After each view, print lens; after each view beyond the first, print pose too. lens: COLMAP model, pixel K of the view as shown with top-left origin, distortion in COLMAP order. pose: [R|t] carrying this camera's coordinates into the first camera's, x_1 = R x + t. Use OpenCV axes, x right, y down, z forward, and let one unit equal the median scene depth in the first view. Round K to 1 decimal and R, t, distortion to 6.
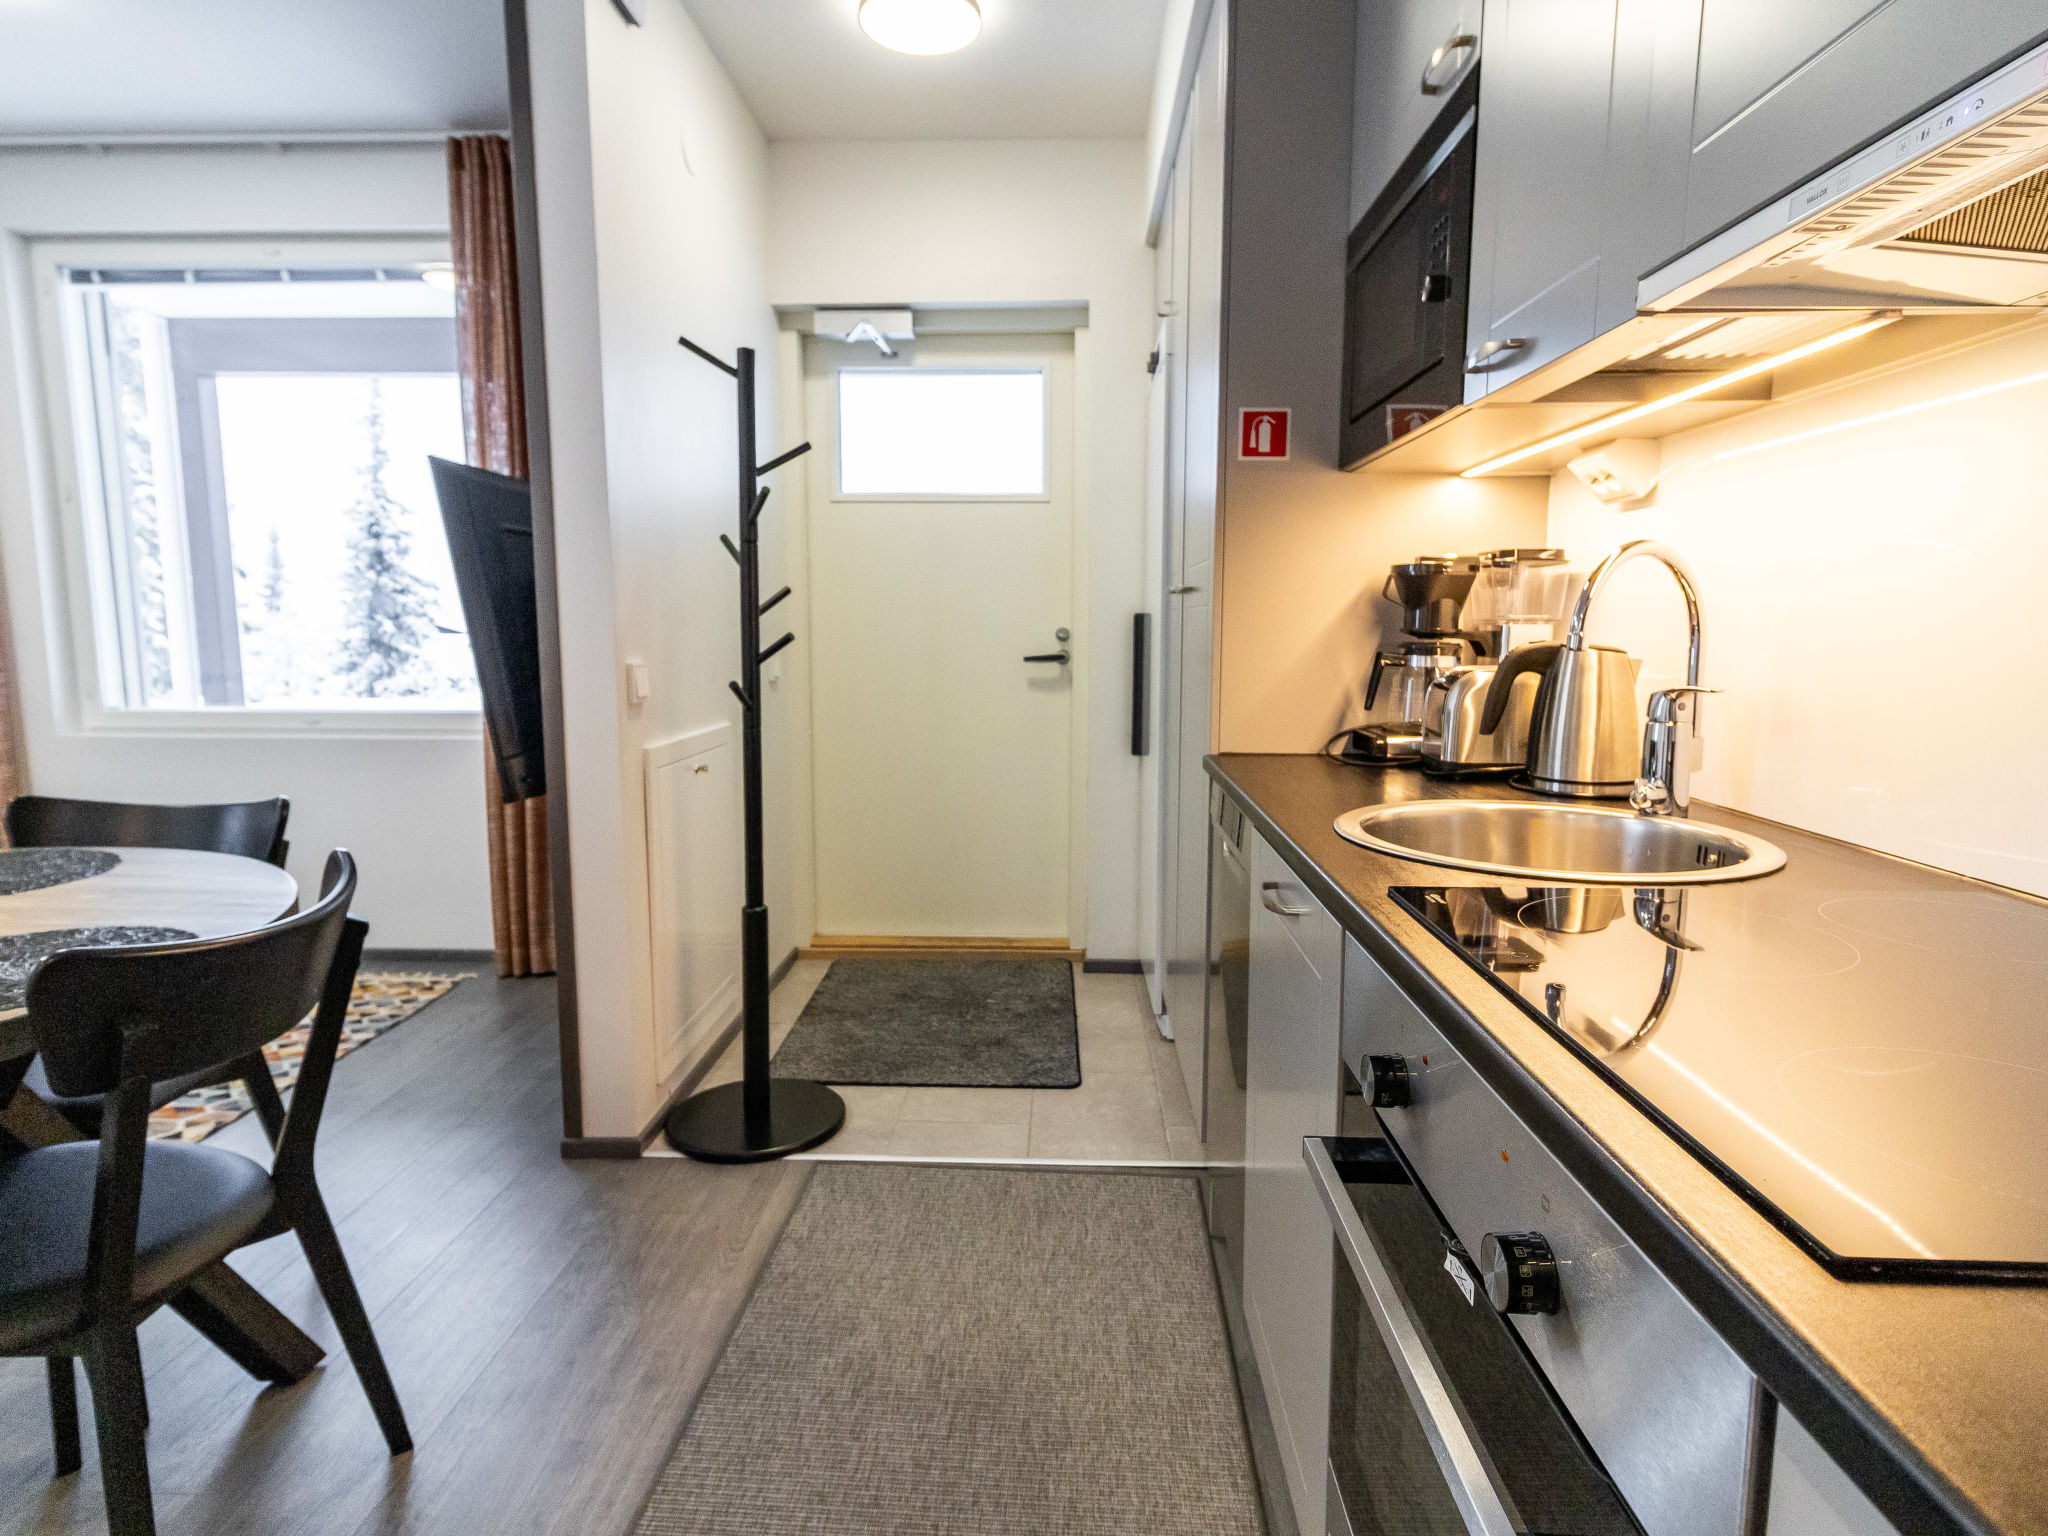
lens RADIAL K [[1092.3, 0, 967.7], [0, 1092.3, 761.0], [0, 0, 1]] dist [0.010745, -0.004505]
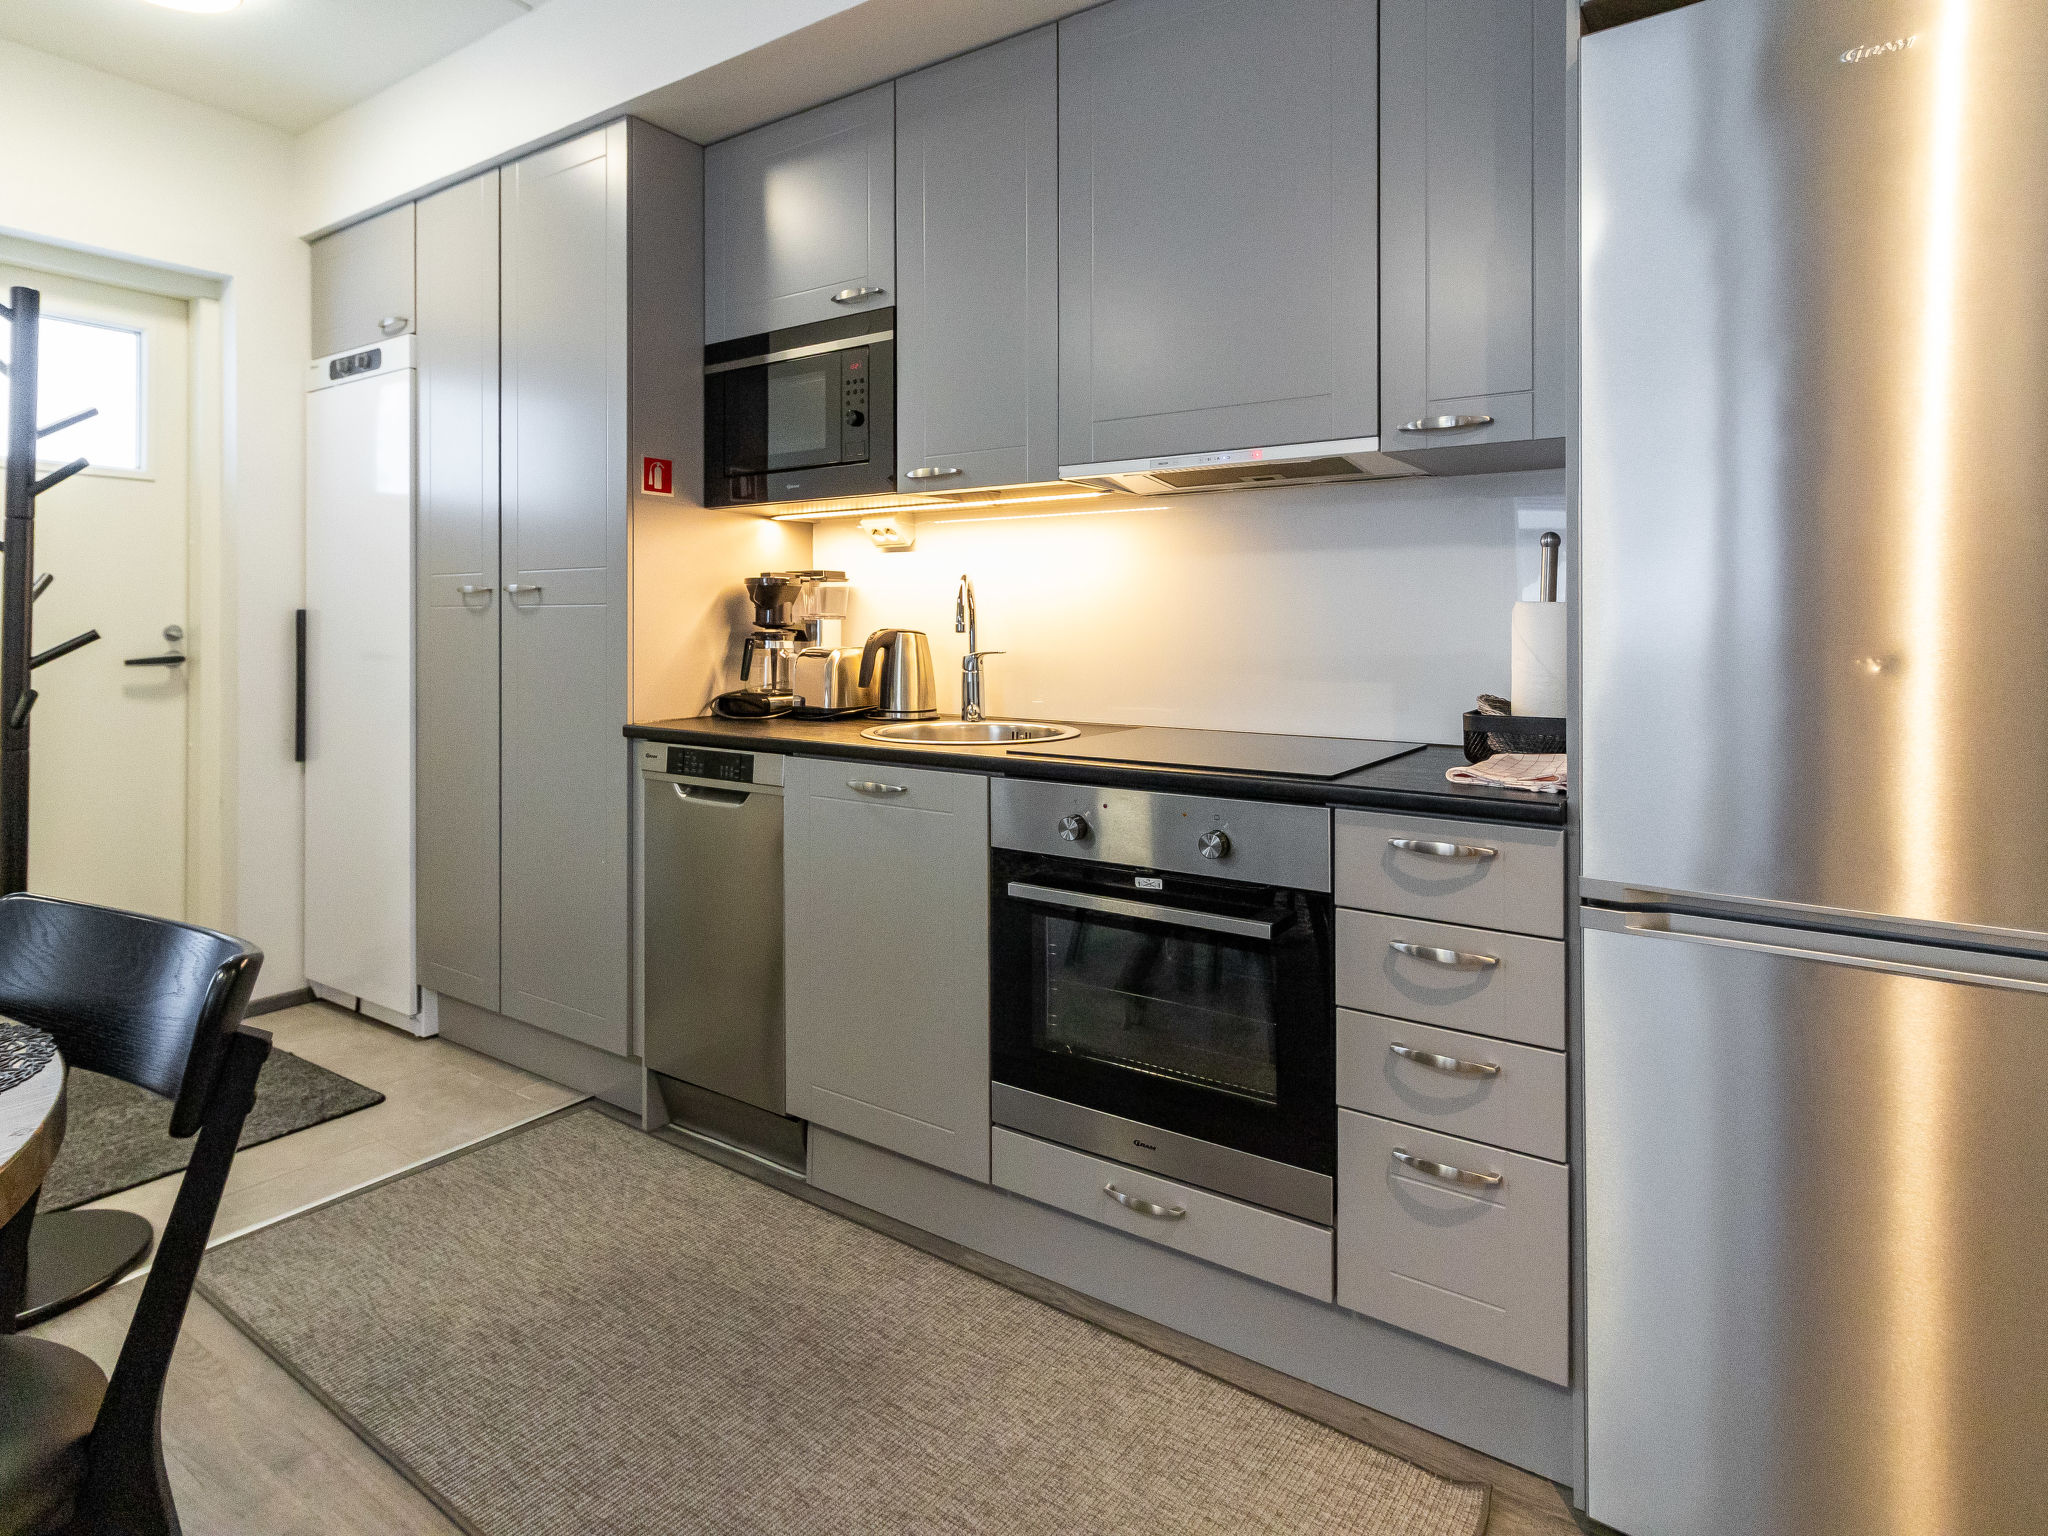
lens RADIAL K [[1092.3, 0, 1020.8], [0, 1092.3, 624.2], [0, 0, 1]] dist [0.010745, -0.004505]
pose [[0.533443, -0.000133, 0.845836, -0.415257], [0.106979, 0.991980, -0.067313, 0.009594], [-0.839044, 0.126394, 0.529179, -0.027869]]
